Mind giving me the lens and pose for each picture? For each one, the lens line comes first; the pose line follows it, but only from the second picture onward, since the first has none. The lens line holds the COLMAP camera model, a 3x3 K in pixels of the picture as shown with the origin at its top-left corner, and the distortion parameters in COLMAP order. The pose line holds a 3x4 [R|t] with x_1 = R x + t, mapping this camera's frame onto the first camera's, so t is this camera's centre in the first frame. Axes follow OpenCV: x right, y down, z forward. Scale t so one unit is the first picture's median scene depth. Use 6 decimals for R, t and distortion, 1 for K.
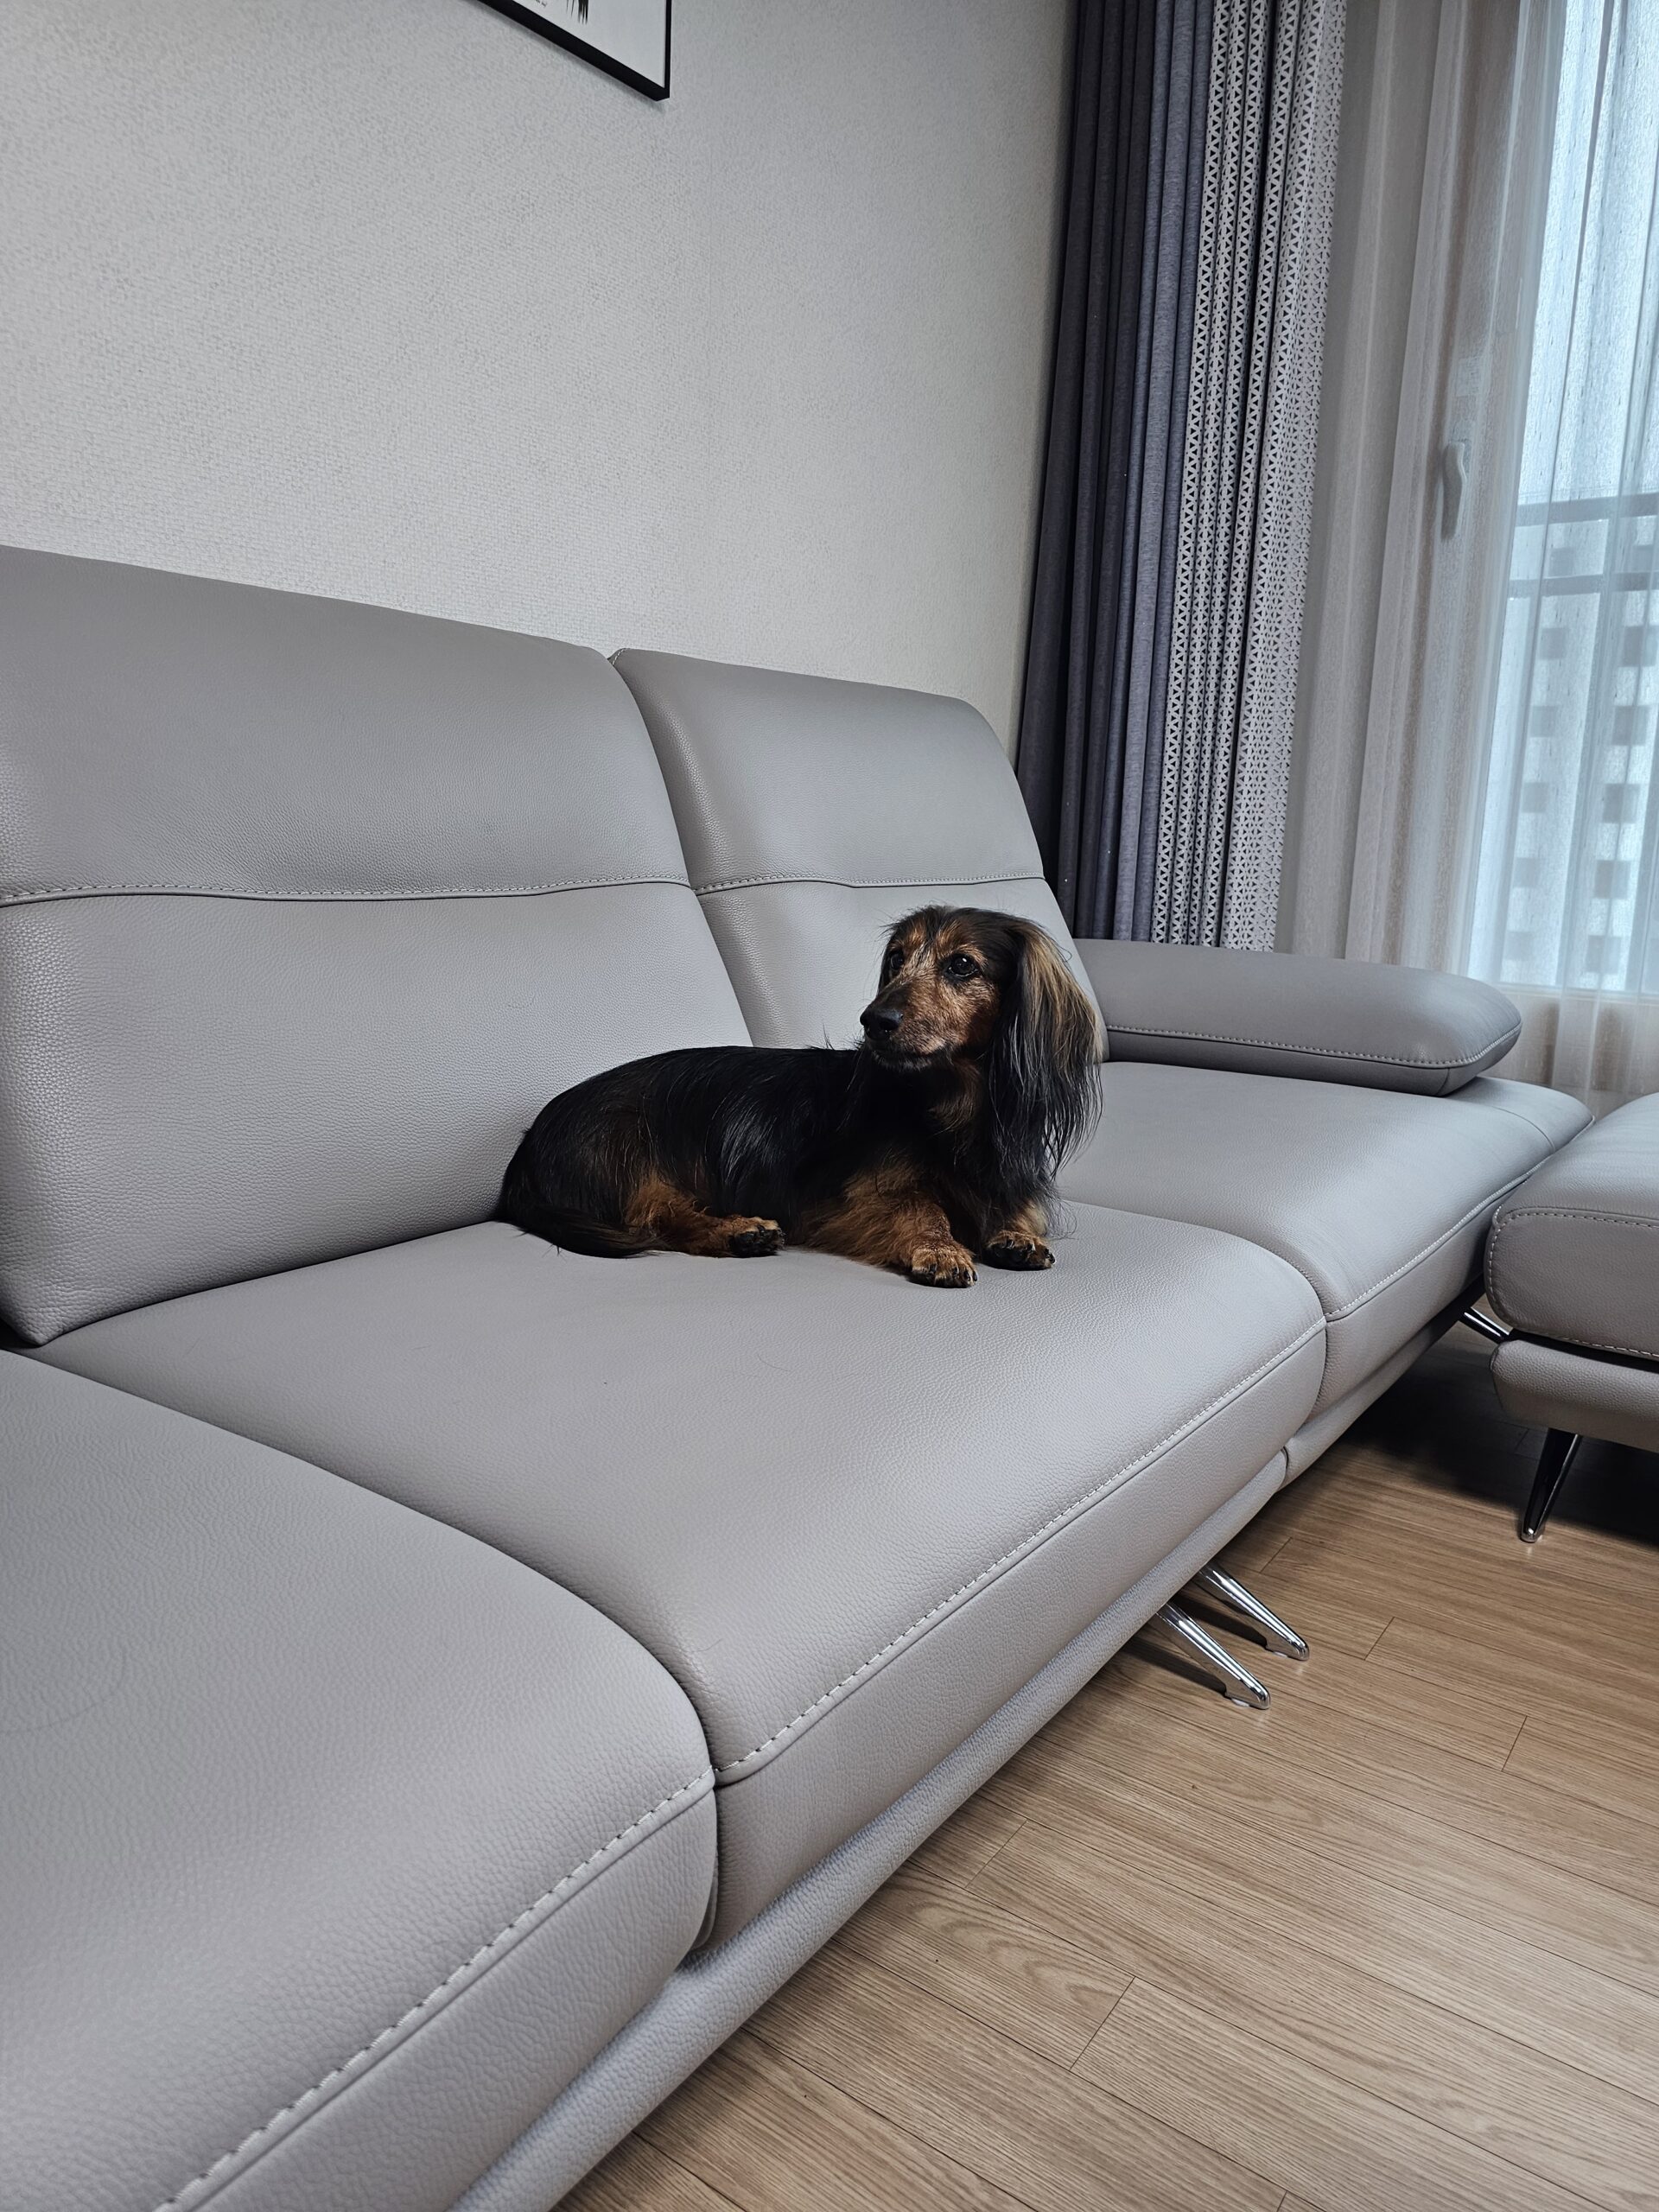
lens RADIAL K [[1477.8, 0, 834.8], [0, 1477.8, 1084.1], [0, 0, 1]] dist [0.007641, -0.001328]
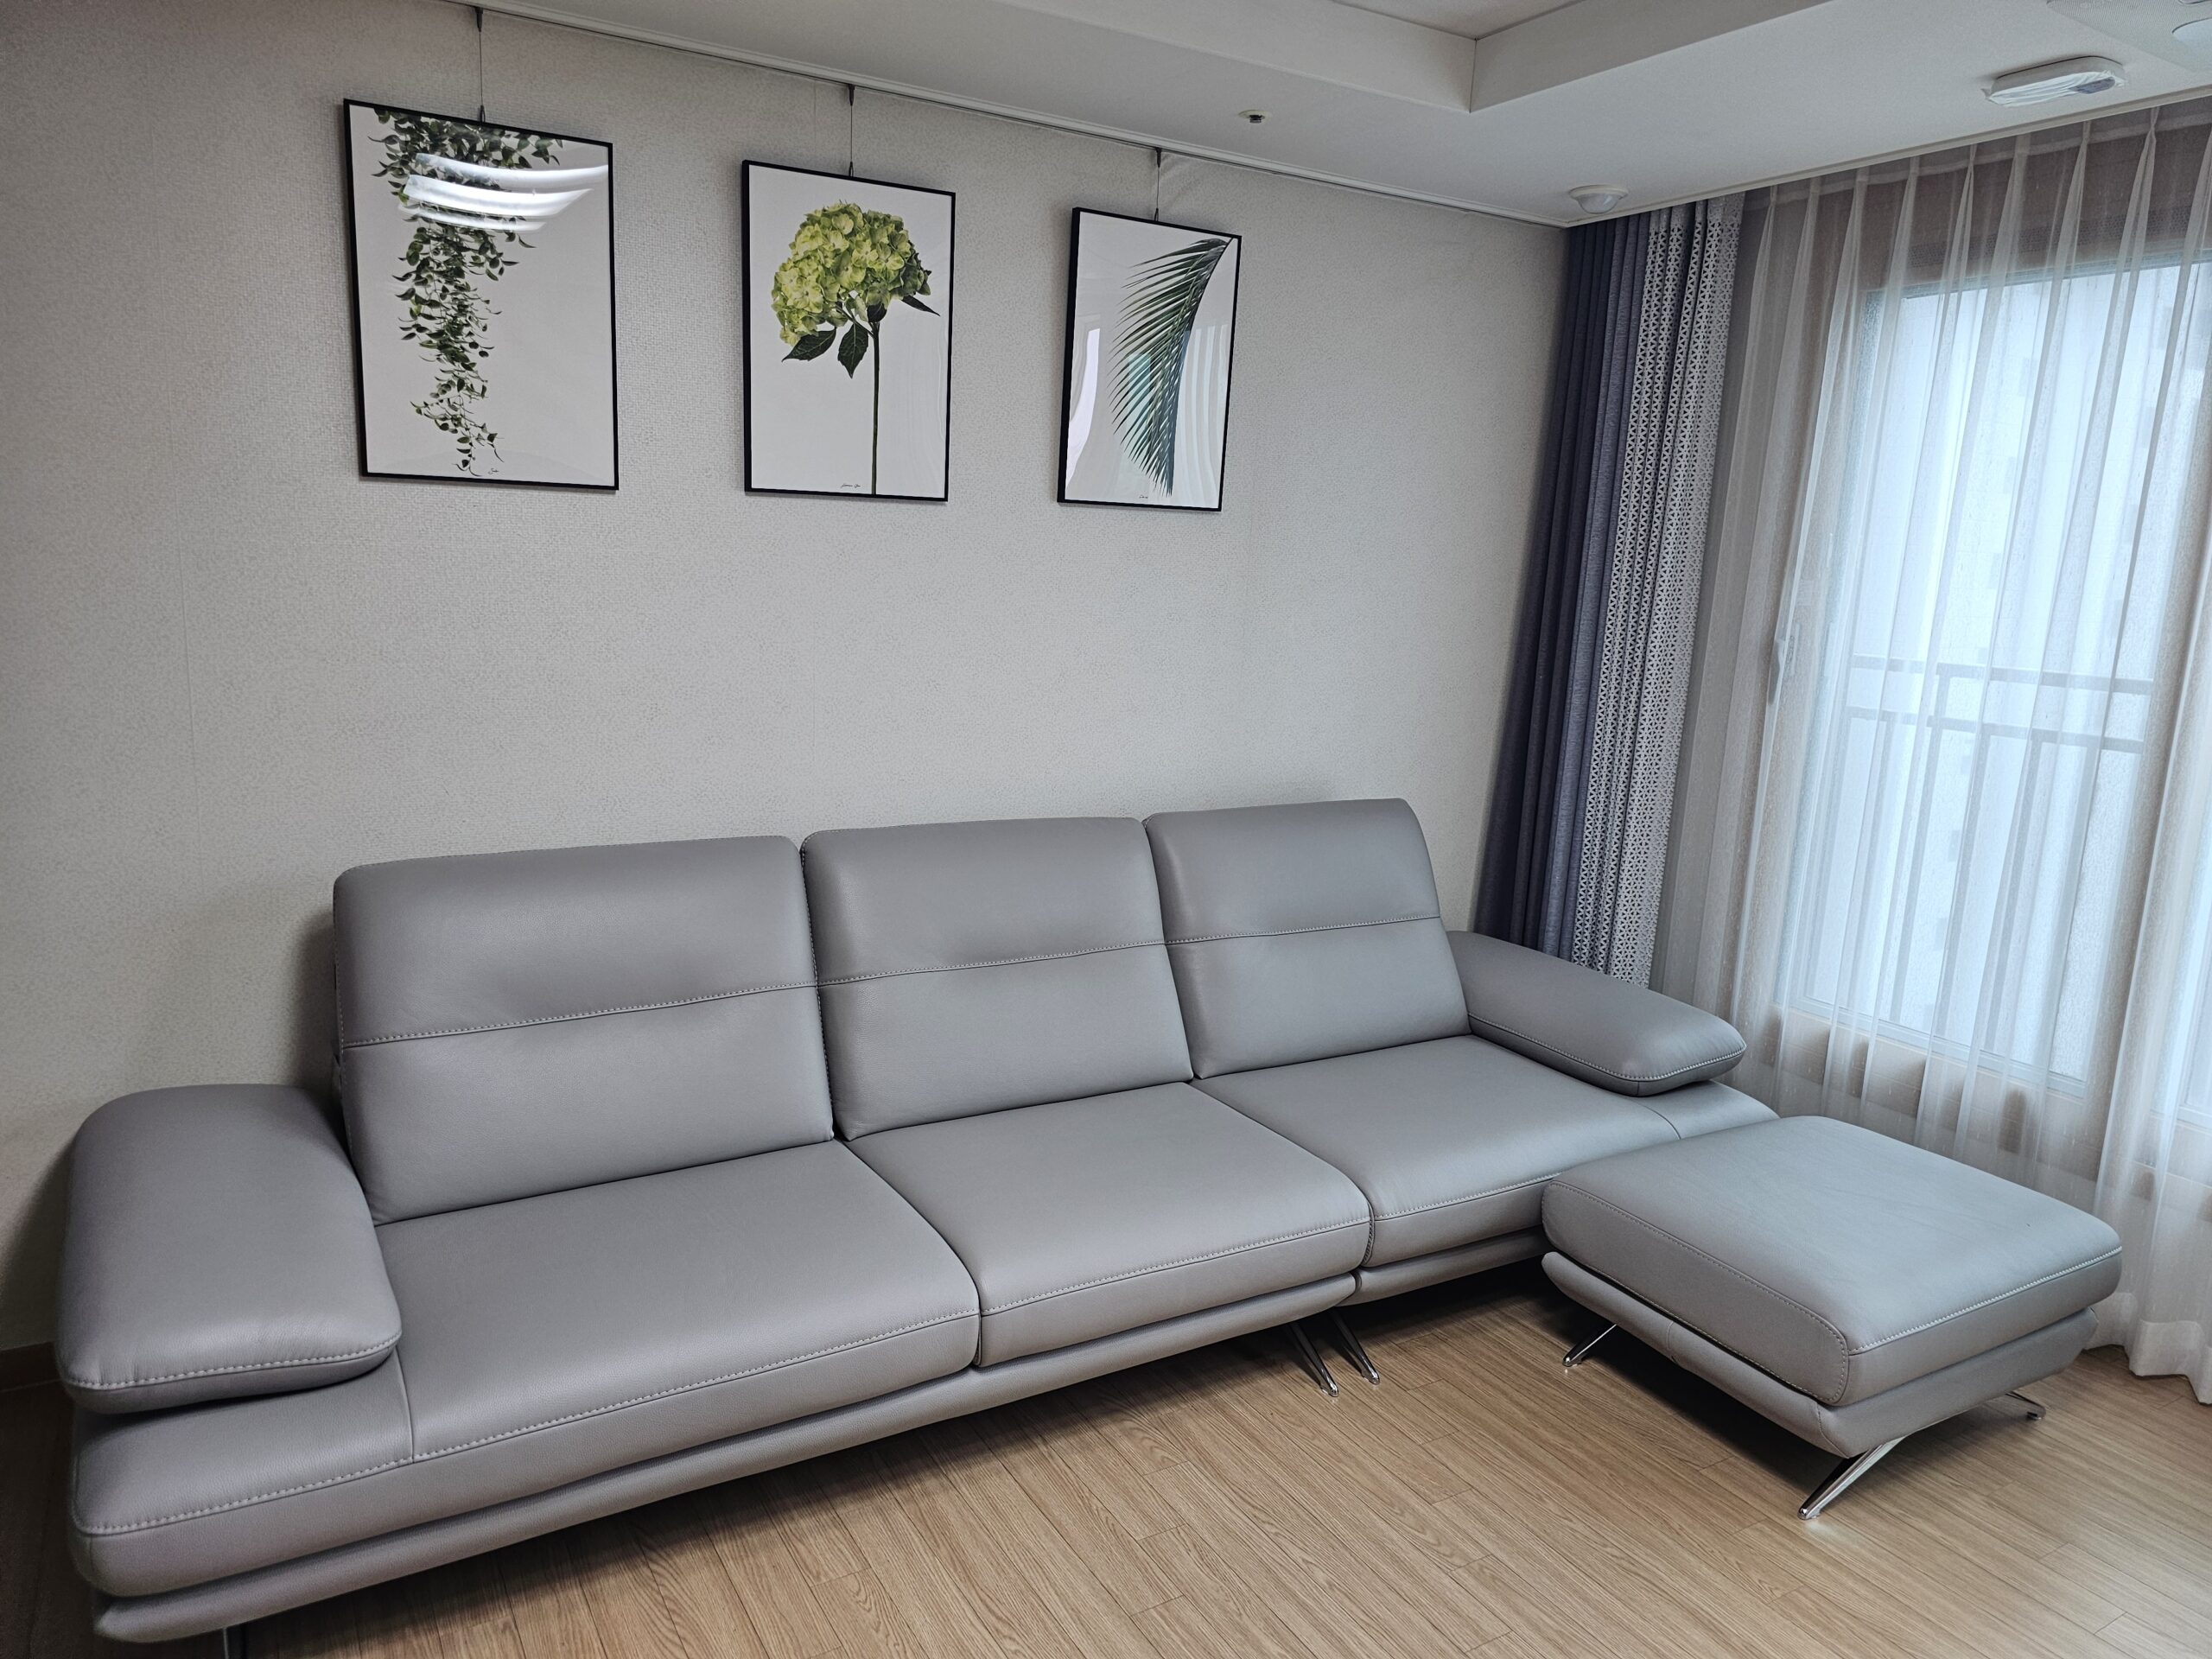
lens RADIAL K [[1477.8, 0, 1093.0], [0, 1477.8, 834.7], [0, 0, 1]] dist [0.007641, -0.001328]
pose [[0.915662, 0.089394, -0.391882, 0.718943], [-0.089182, 0.995838, 0.018784, -0.384107], [0.391930, 0.017749, 0.919824, -1.084237]]
